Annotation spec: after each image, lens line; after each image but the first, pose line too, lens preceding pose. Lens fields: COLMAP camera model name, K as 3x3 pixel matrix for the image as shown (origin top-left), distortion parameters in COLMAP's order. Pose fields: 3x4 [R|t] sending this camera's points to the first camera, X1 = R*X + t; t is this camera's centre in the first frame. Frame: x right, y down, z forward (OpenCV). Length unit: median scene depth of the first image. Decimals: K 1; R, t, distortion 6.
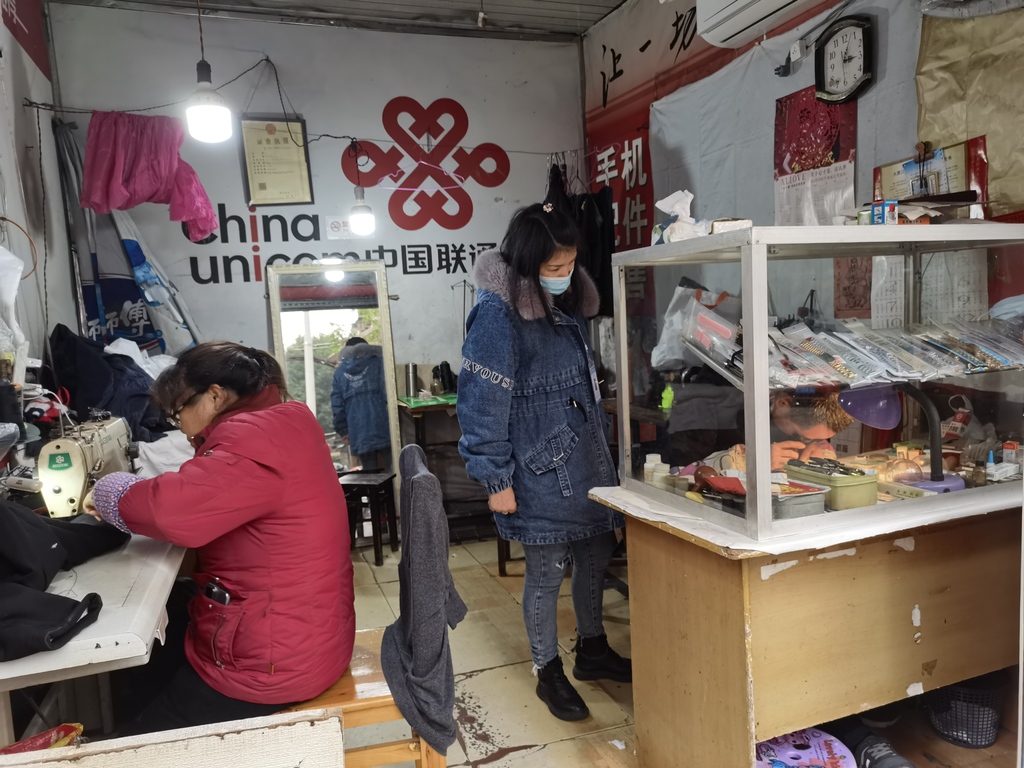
lens RADIAL K [[805.3, 0, 509.9], [0, 805.3, 383.5], [0, 0, 1]] dist [-0.003565, 0.000088]
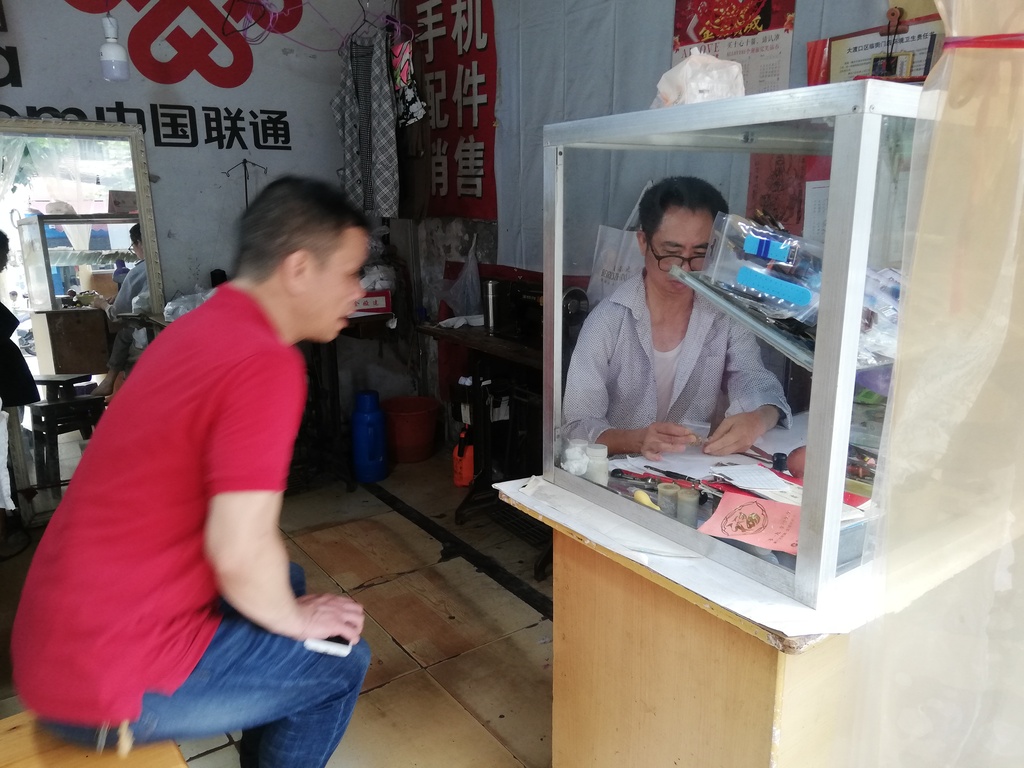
lens RADIAL K [[760.7, 0, 516.8], [0, 760.7, 389.1], [0, 0, 1]] dist [0.010839, -0.030699]
pose [[0.951844, -0.029856, 0.305126, -0.039190], [-0.015943, 0.989080, 0.146513, -0.025039], [-0.306169, -0.144322, 0.940974, 0.229159]]
